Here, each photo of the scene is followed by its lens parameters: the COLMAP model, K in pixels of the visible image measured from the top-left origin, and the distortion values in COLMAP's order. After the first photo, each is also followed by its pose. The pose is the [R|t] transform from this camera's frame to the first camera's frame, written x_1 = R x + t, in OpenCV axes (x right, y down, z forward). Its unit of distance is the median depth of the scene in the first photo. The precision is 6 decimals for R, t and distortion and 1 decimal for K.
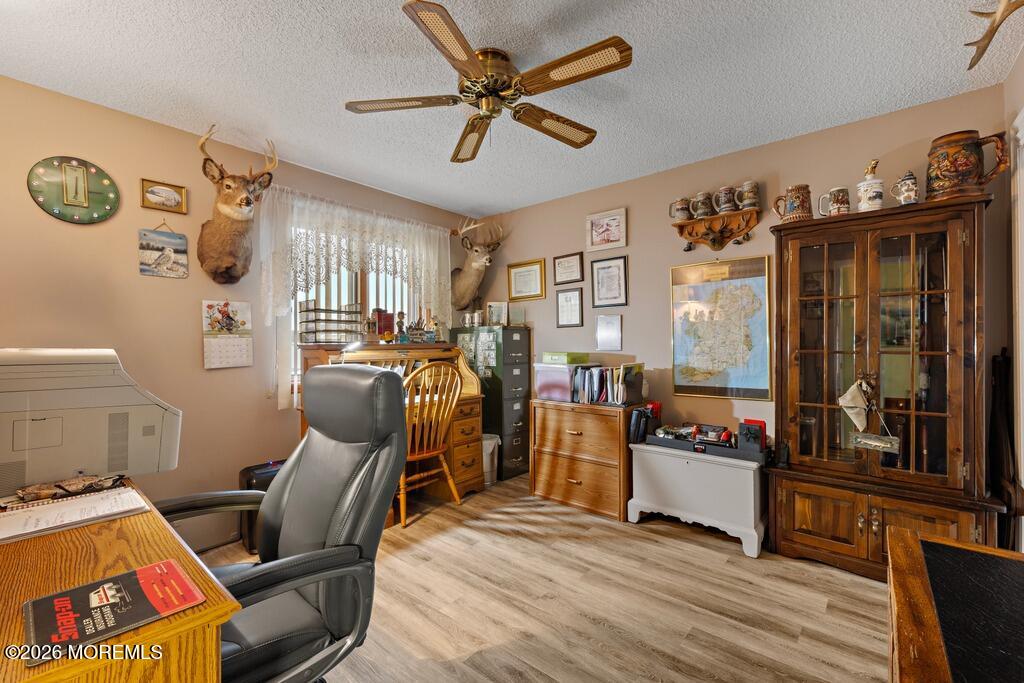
lens RADIAL K [[433.4, 0, 512.0], [0, 433.4, 341.5], [0, 0, 1]] dist [0.000942, 0.000025]
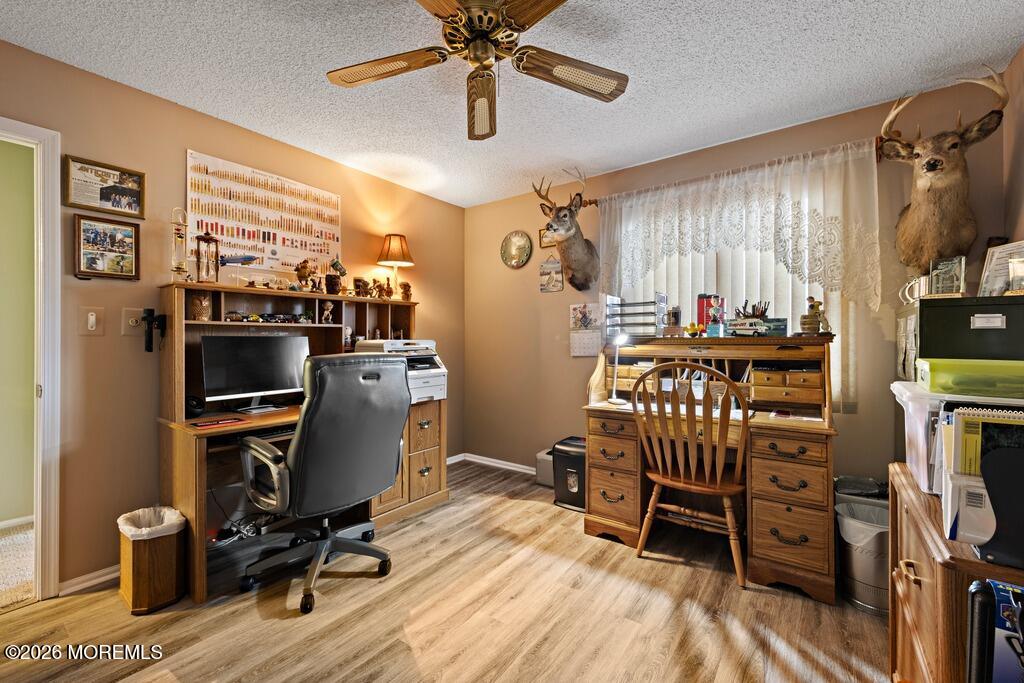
lens RADIAL K [[414.8, 0, 514.8], [0, 414.8, 338.1], [0, 0, 1]] dist [0.001087, 0.000003]
pose [[0.076048, 0.001449, -0.997103, 0.540934], [0.005451, 0.999983, 0.001869, 0.003977], [0.997089, -0.005578, 0.076039, 0.713675]]
